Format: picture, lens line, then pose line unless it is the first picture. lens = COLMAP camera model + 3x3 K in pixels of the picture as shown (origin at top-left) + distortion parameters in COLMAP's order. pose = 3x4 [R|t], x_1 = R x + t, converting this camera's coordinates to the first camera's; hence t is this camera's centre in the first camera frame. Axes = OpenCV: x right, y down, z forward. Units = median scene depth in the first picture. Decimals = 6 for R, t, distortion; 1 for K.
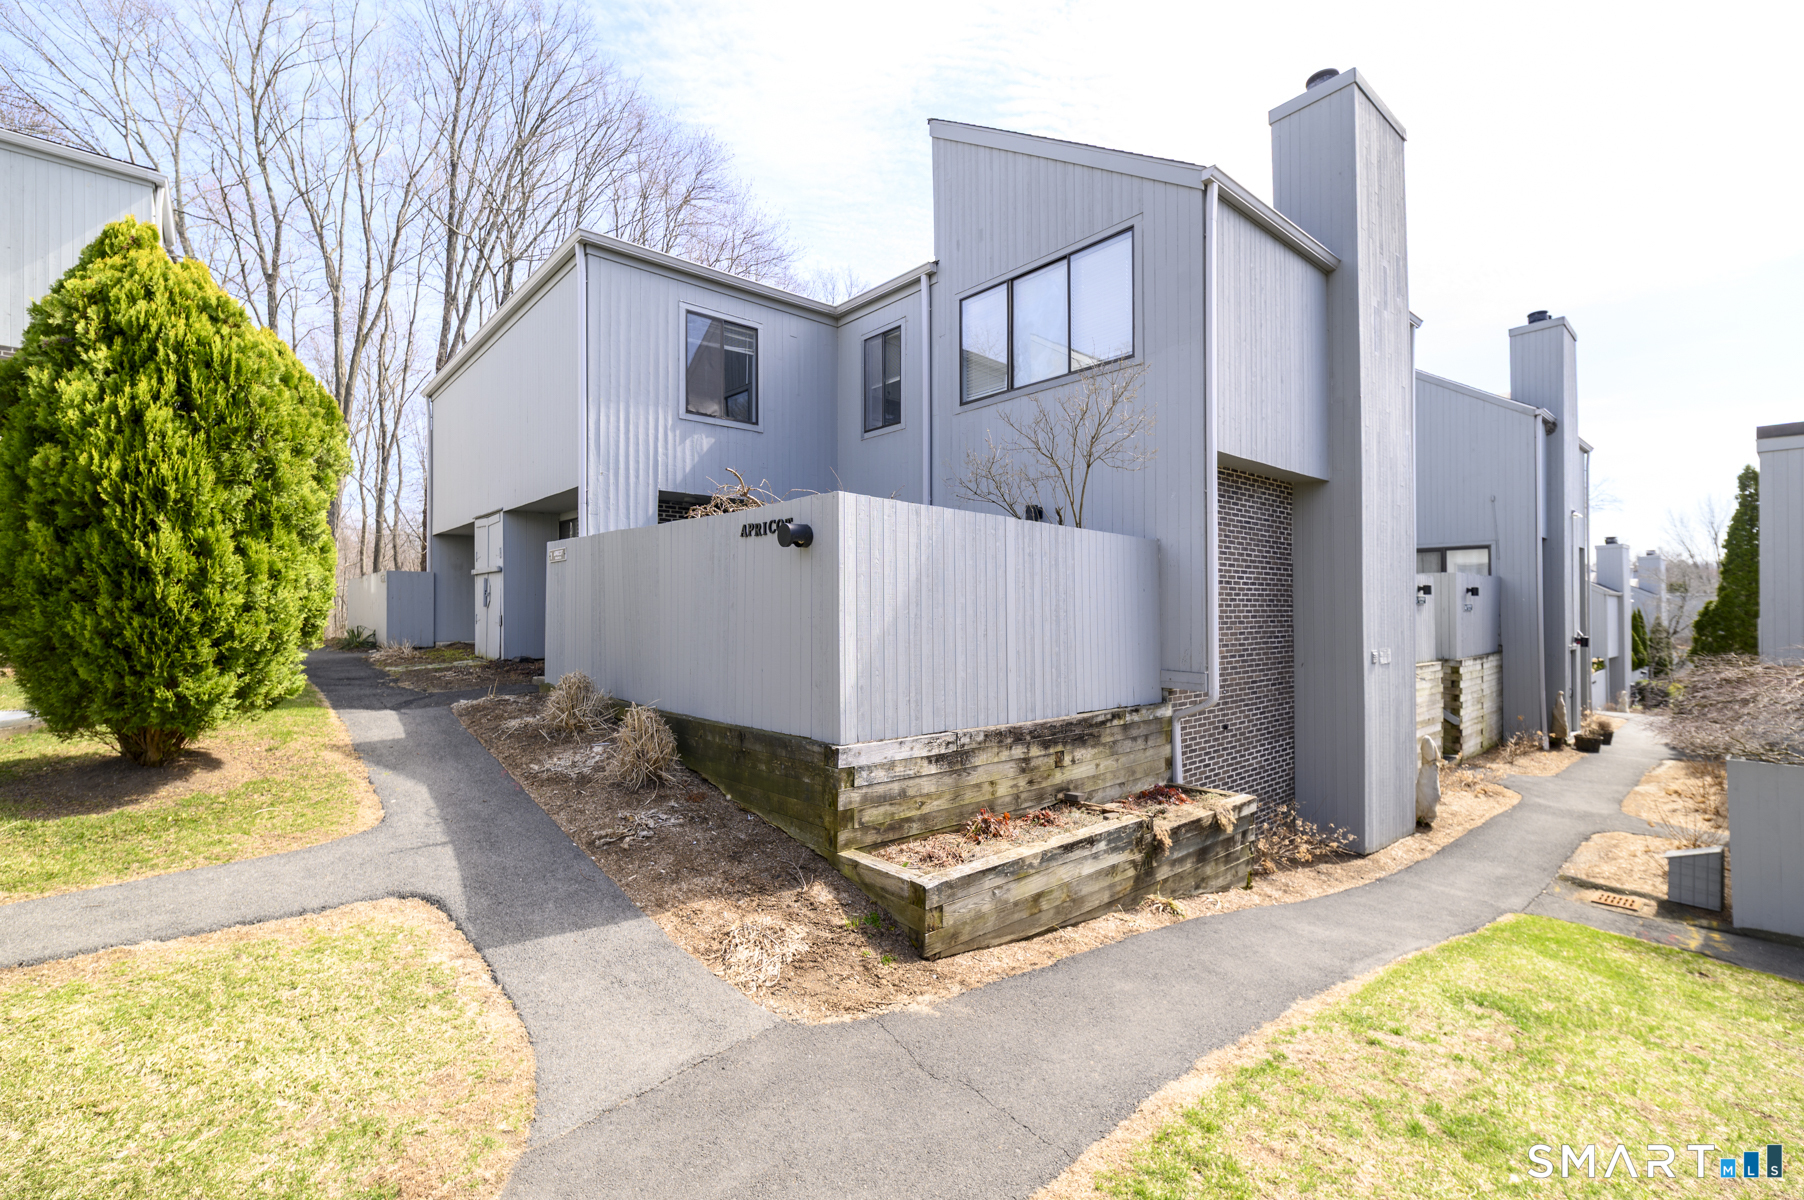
lens RADIAL K [[787.2, 0, 888.2], [0, 787.2, 602.5], [0, 0, 1]] dist [0.003649, 0.000170]
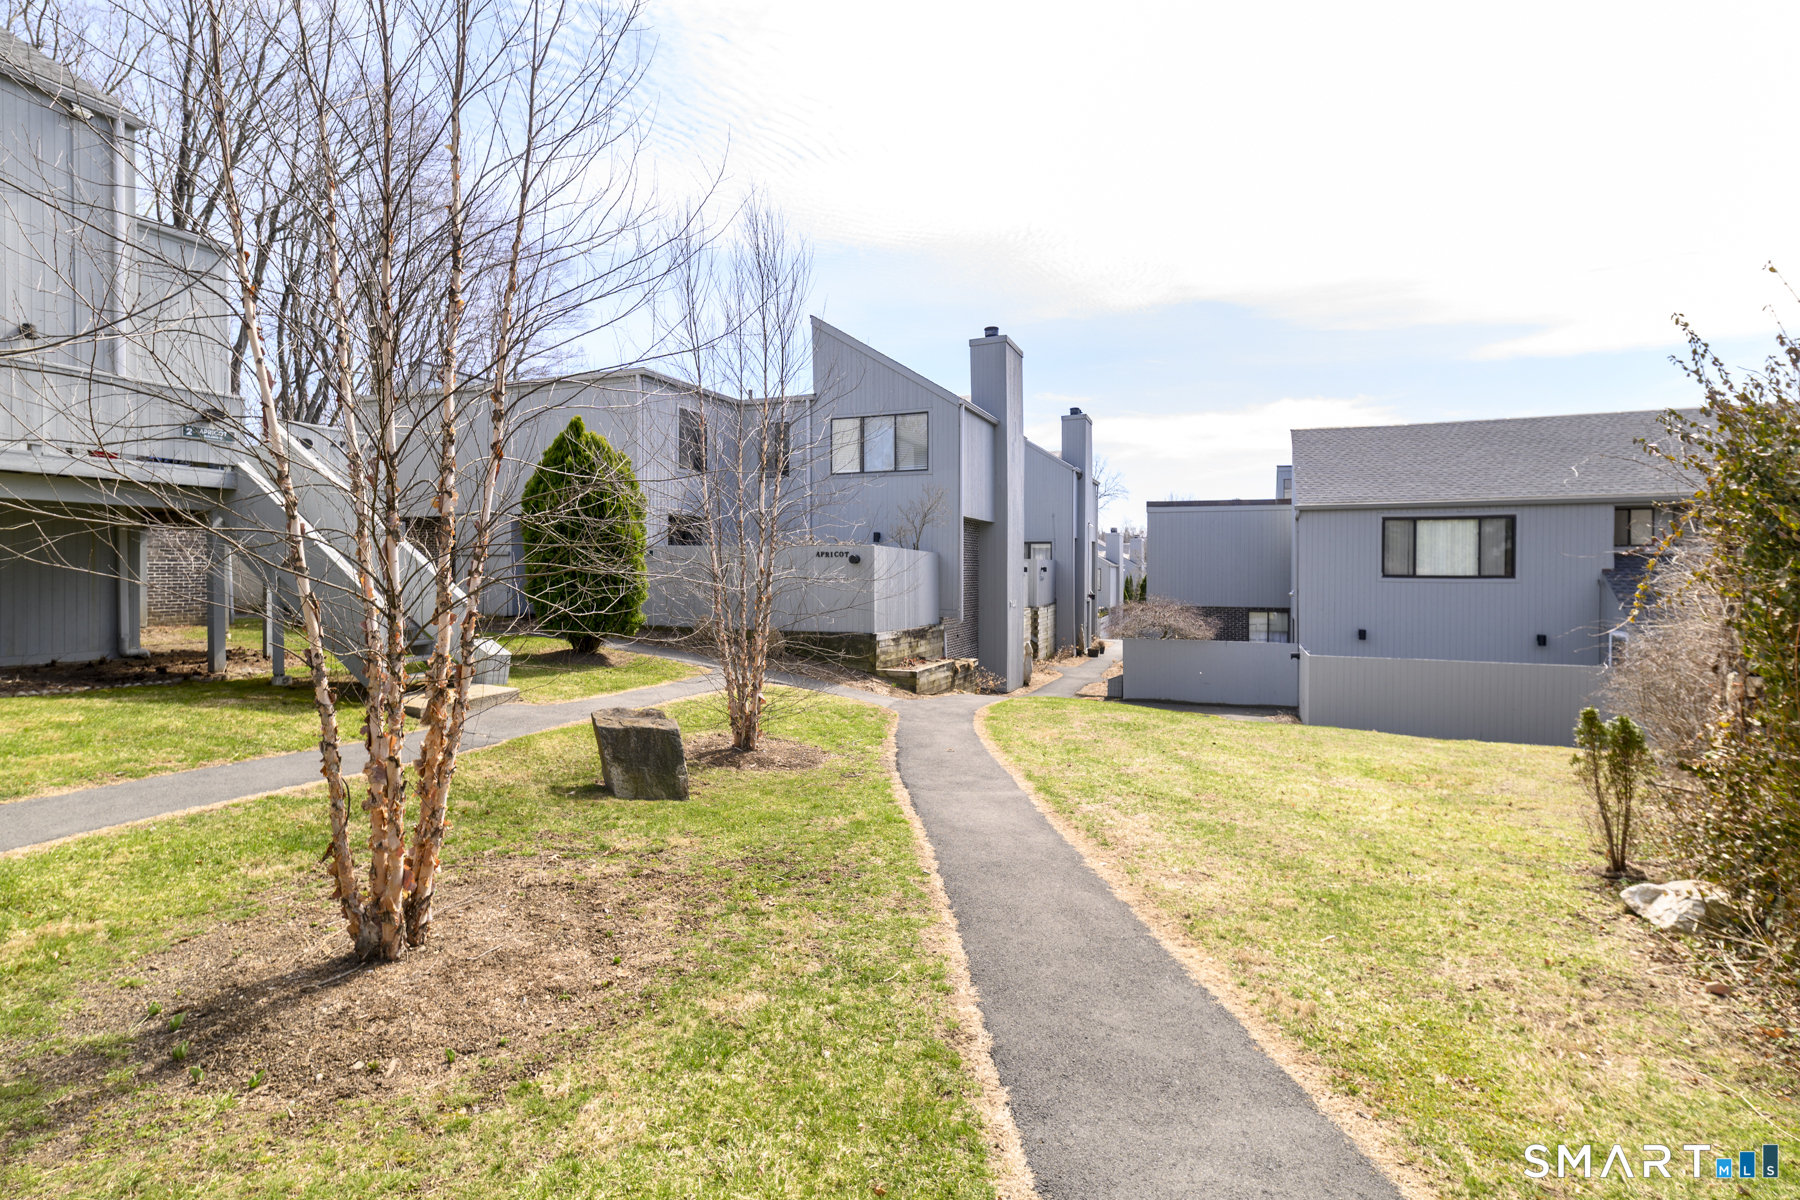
lens RADIAL K [[785.5, 0, 906.2], [0, 785.5, 592.9], [0, 0, 1]] dist [0.003649, 0.000170]
pose [[0.889406, -0.008840, 0.457033, -0.557888], [-0.007283, 0.999412, 0.033503, -0.027635], [-0.457061, -0.033126, 0.888818, -0.703439]]
